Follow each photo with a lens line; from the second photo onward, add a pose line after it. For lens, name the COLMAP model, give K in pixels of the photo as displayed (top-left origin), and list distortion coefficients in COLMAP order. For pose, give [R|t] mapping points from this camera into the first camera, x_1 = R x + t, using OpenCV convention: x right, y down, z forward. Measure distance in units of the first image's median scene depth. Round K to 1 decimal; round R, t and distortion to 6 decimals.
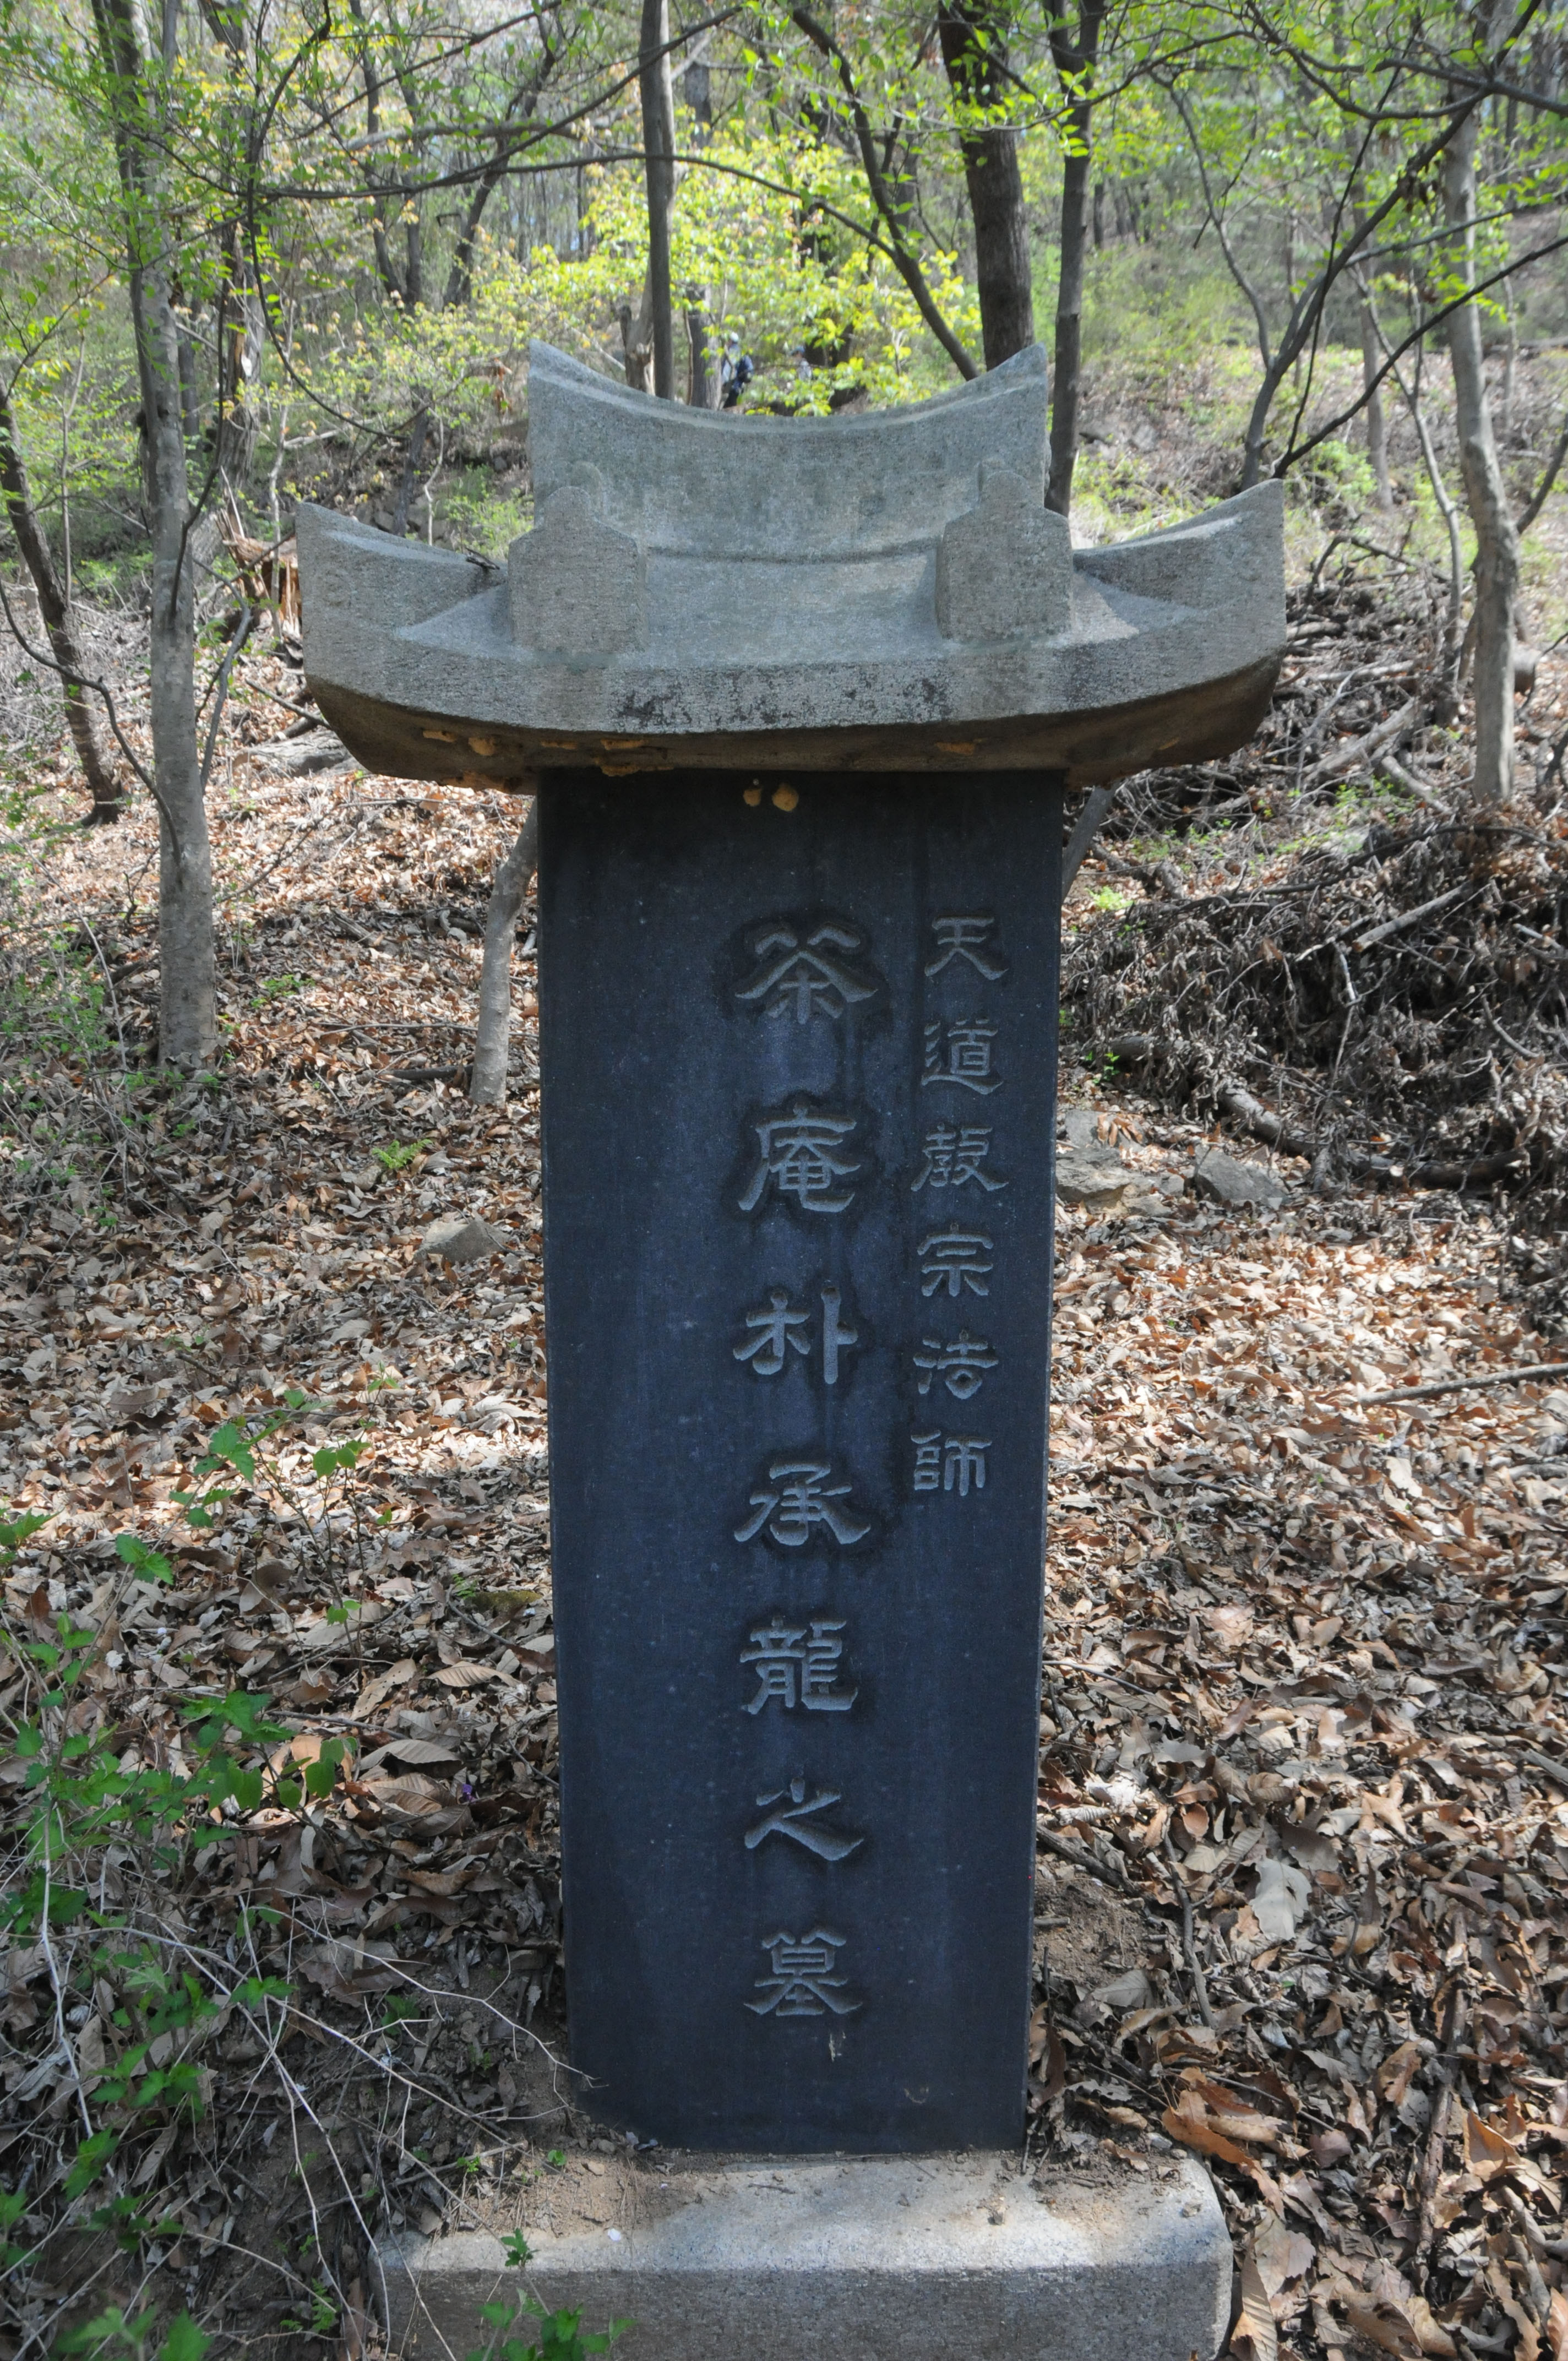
lens RADIAL K [[1858.3, 0, 858.2], [0, 1858.3, 1187.6], [0, 0, 1]] dist [-0.138996, 0.064853]
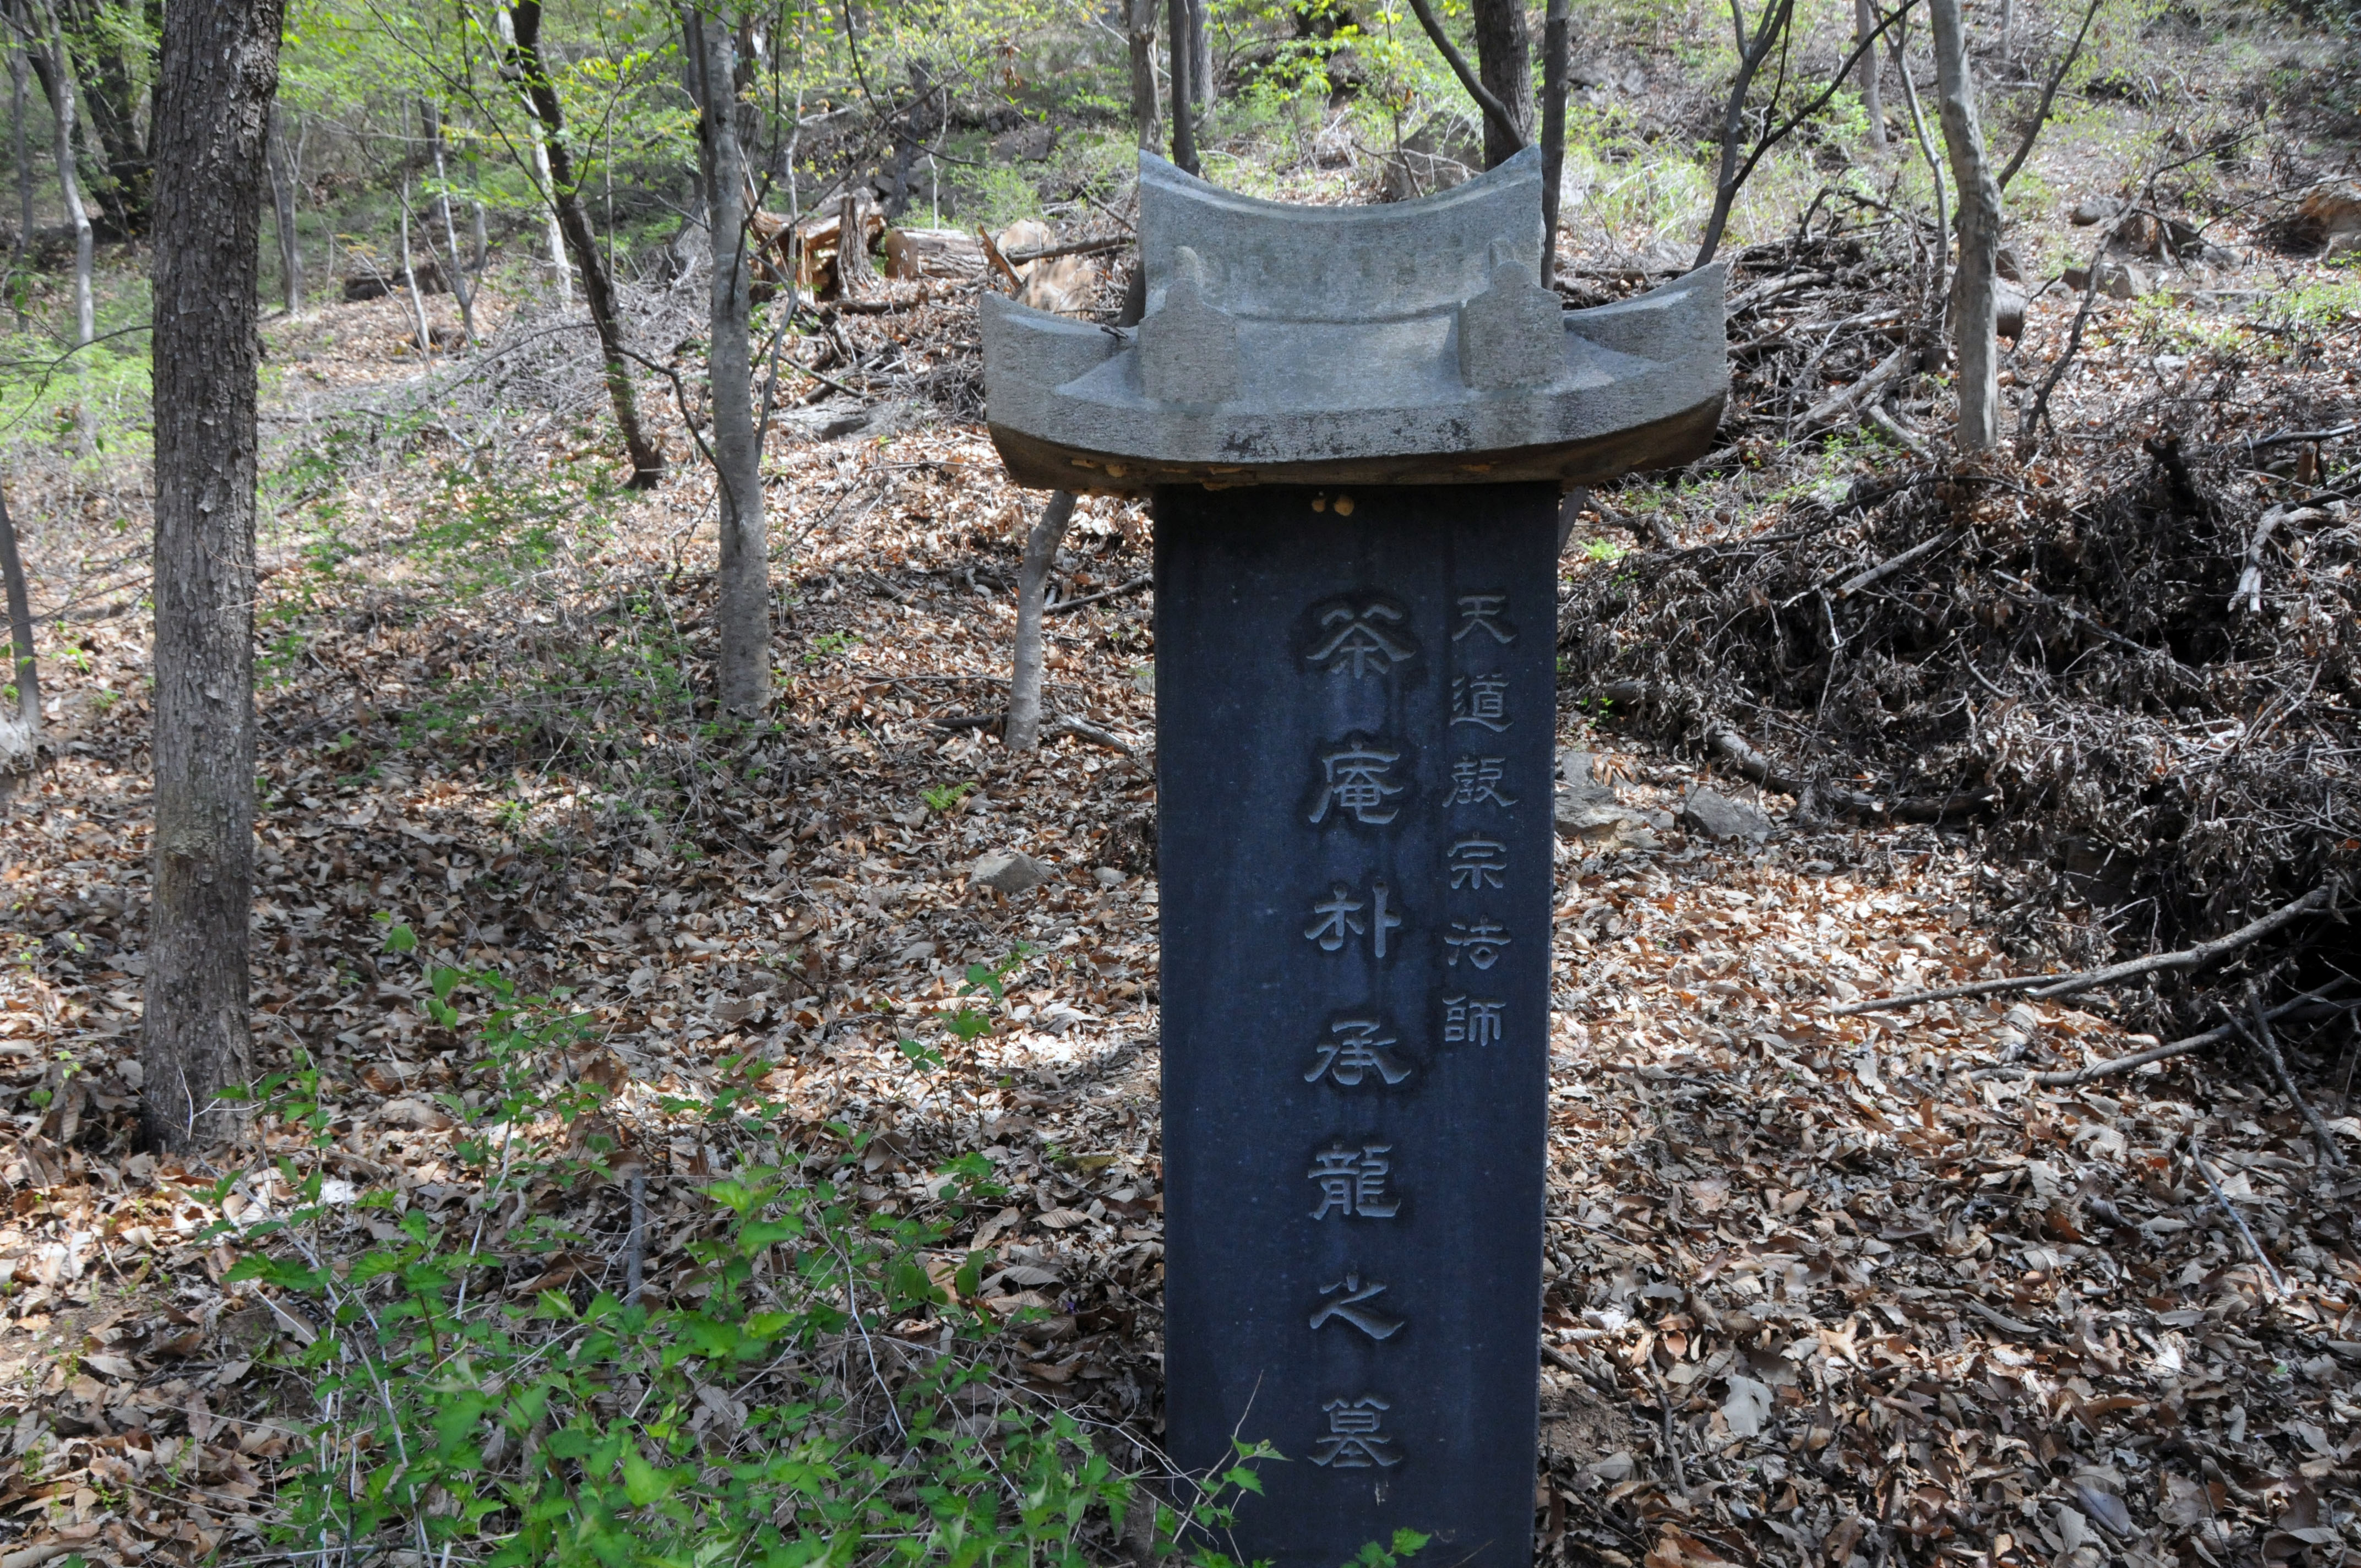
lens RADIAL K [[1858.3, 0, 1191.3], [0, 1858.3, 804.8], [0, 0, 1]] dist [-0.138996, 0.064853]
pose [[0.996205, -0.005418, -0.086873, -0.015771], [0.004025, 0.999861, -0.016206, 0.009600], [0.086949, 0.015795, 0.996088, -0.140666]]
